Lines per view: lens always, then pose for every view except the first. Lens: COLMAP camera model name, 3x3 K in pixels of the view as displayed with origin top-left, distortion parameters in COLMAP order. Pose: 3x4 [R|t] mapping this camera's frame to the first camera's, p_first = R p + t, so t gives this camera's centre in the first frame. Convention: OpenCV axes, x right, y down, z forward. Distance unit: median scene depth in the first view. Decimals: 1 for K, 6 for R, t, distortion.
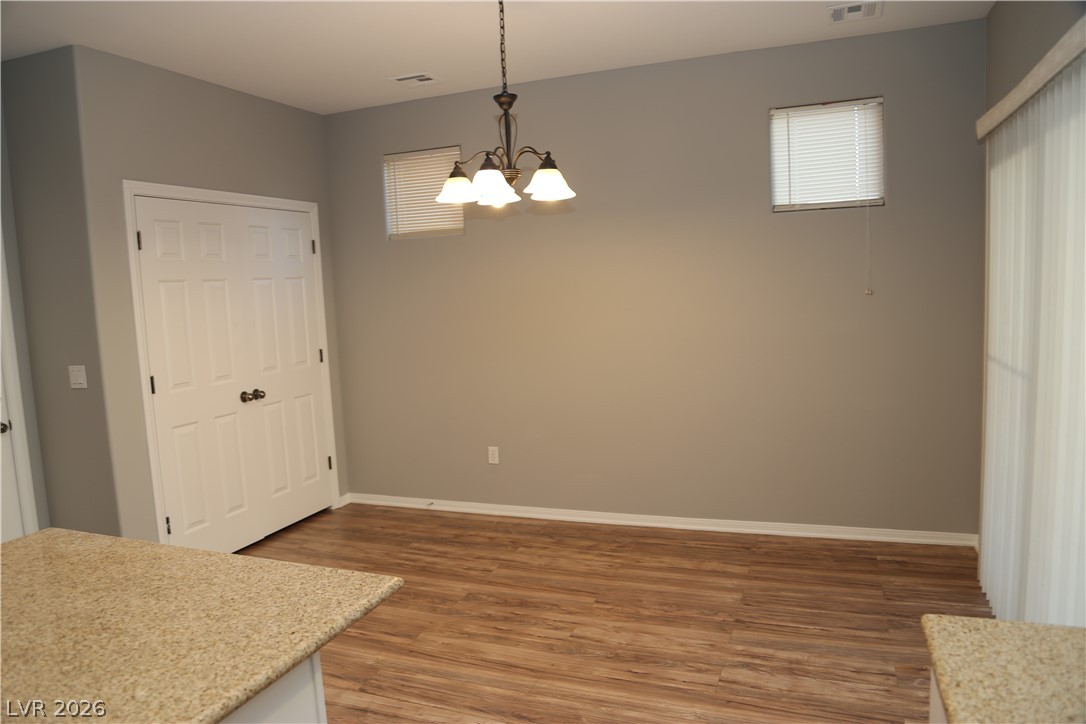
lens RADIAL K [[741.1, 0, 542.2], [0, 741.1, 358.0], [0, 0, 1]] dist [-0.086648, 0.023166]
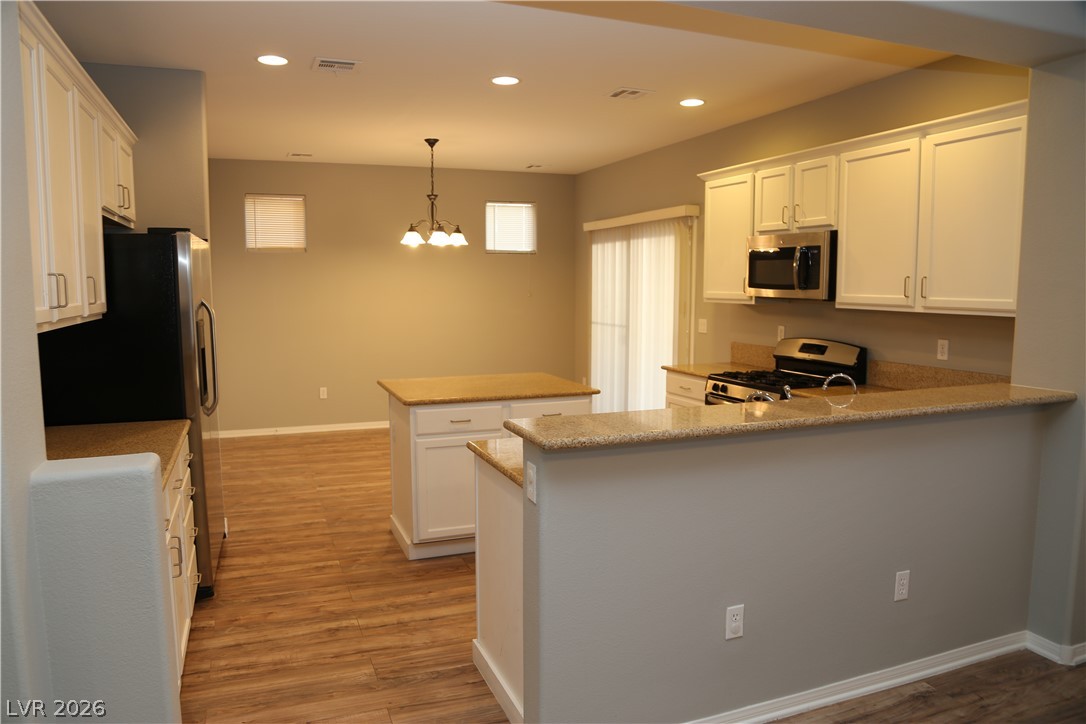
lens RADIAL K [[741.1, 0, 546.7], [0, 741.1, 368.6], [0, 0, 1]] dist [-0.086648, 0.023166]
pose [[0.740236, -0.031357, 0.671615, -0.759349], [0.035159, 0.999350, 0.007907, 0.083190], [-0.671427, 0.017760, 0.740858, -0.476191]]
